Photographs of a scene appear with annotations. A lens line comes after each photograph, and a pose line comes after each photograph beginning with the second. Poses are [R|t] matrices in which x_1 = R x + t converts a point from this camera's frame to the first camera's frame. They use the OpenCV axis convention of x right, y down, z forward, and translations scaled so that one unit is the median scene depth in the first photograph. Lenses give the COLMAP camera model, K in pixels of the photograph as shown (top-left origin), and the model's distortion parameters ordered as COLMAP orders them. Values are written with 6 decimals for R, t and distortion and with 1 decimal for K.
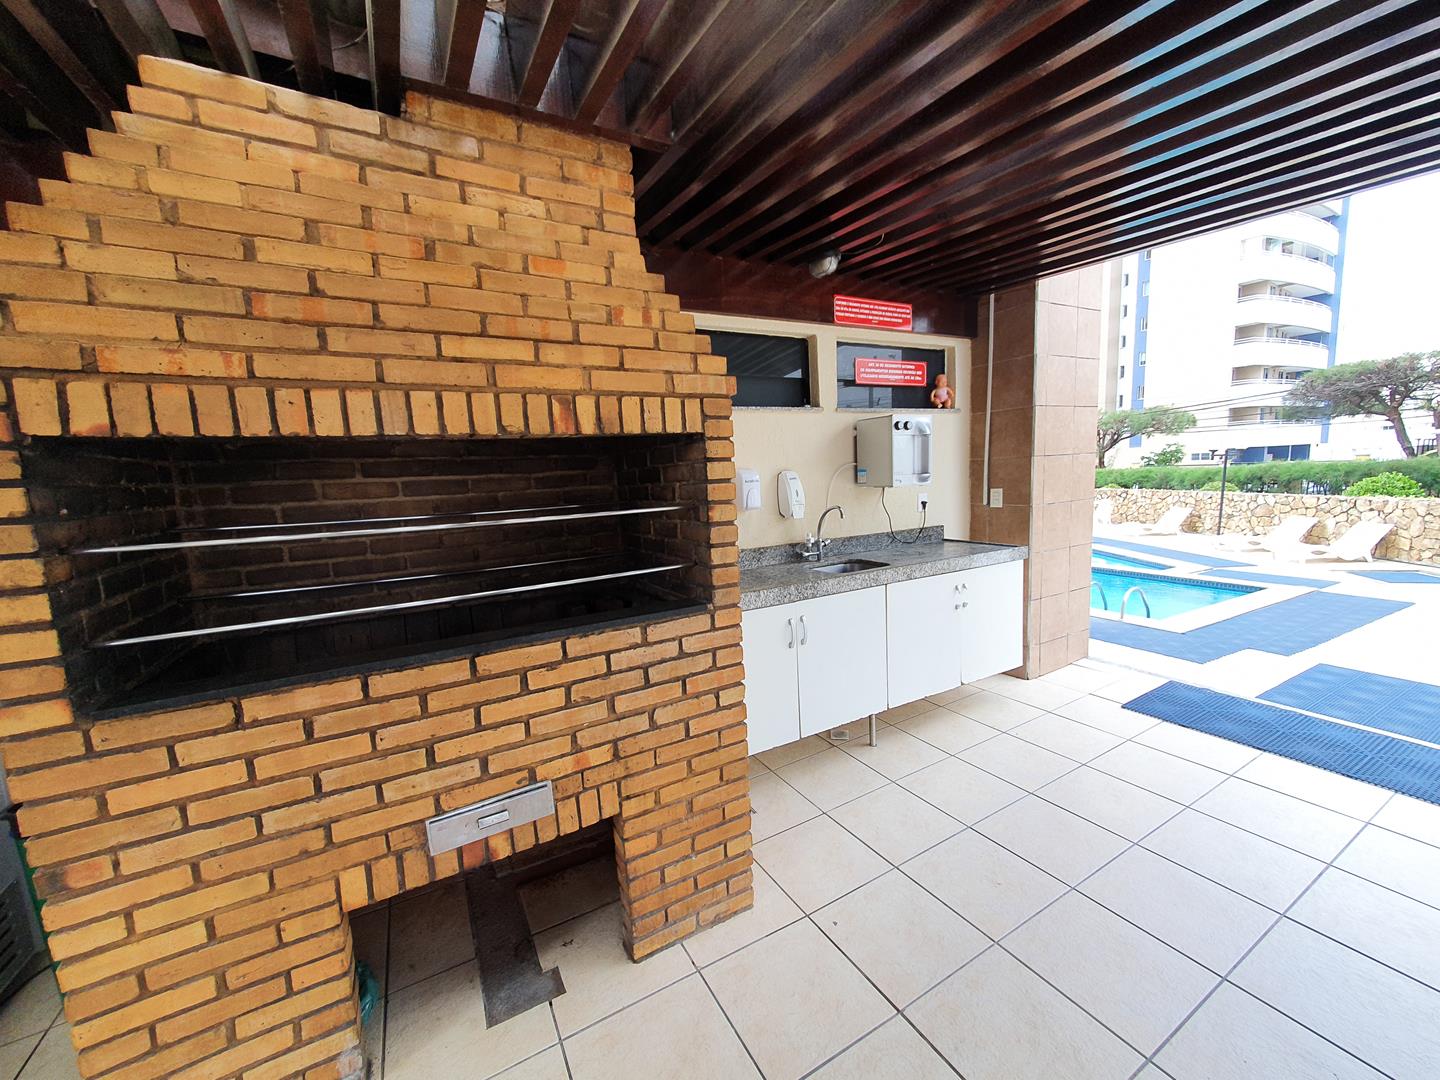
lens RADIAL K [[568.1, 0, 720.1], [0, 568.1, 543.1], [0, 0, 1]] dist [0.004276, 0.000391]
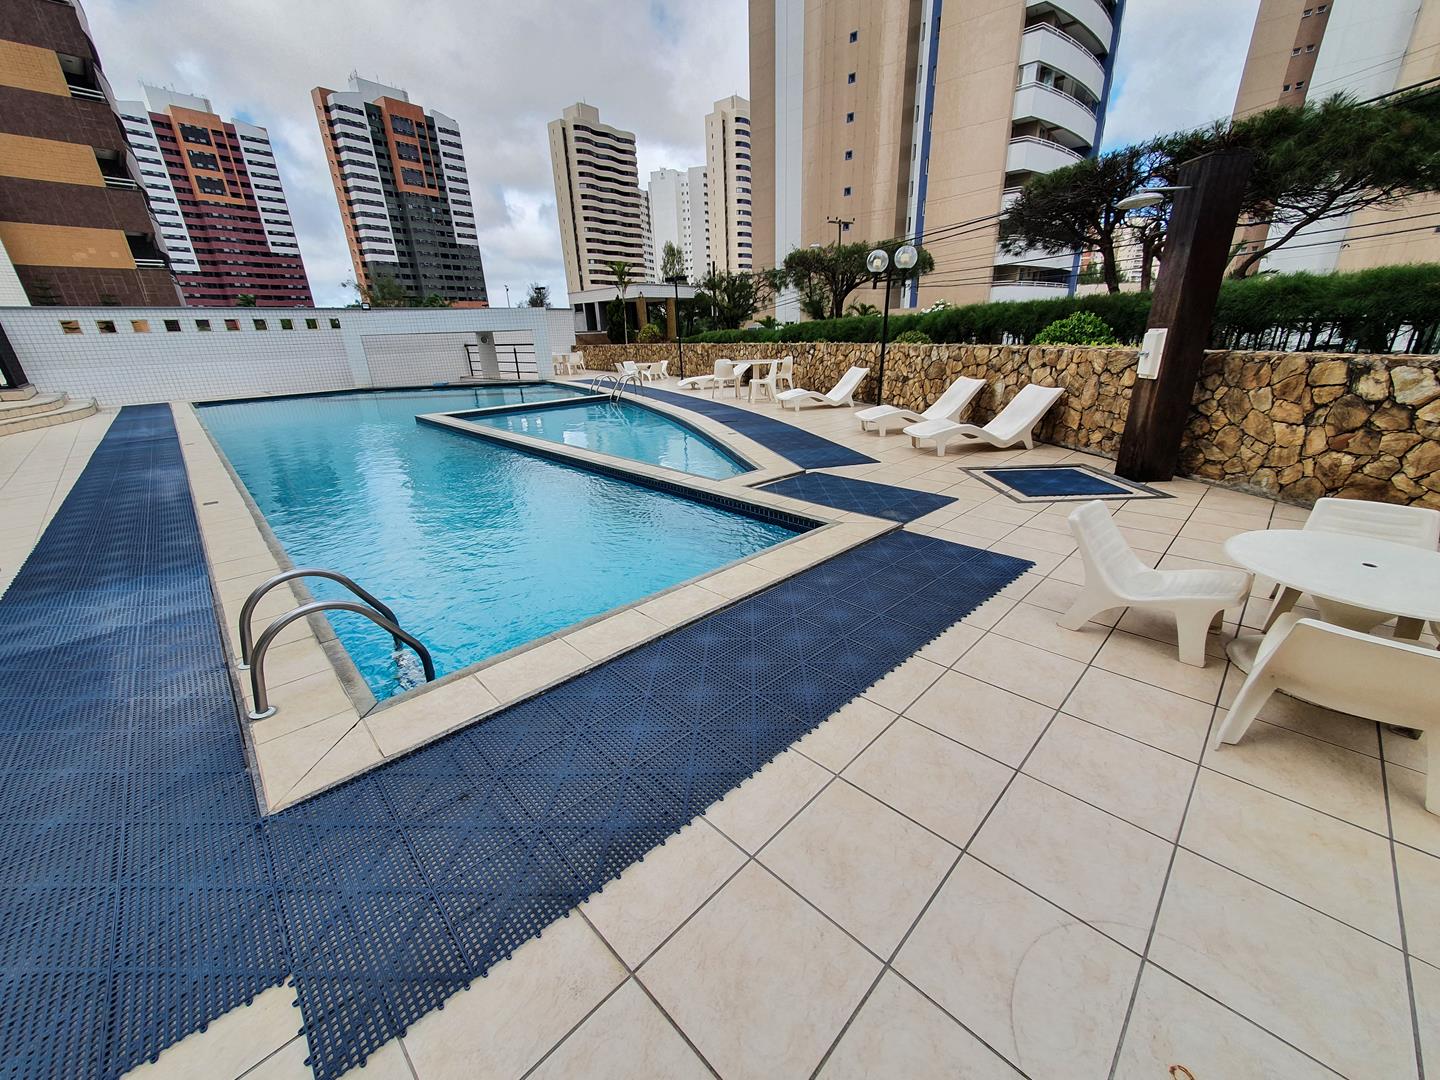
lens RADIAL K [[551.8, 0, 726.4], [0, 551.8, 540.9], [0, 0, 1]] dist [-0.000956, -0.000035]
pose [[0.966851, -0.068067, 0.246102, 0.579910], [0.011864, 0.974749, 0.222987, -0.007380], [-0.255066, -0.212675, 0.943245, 0.427636]]
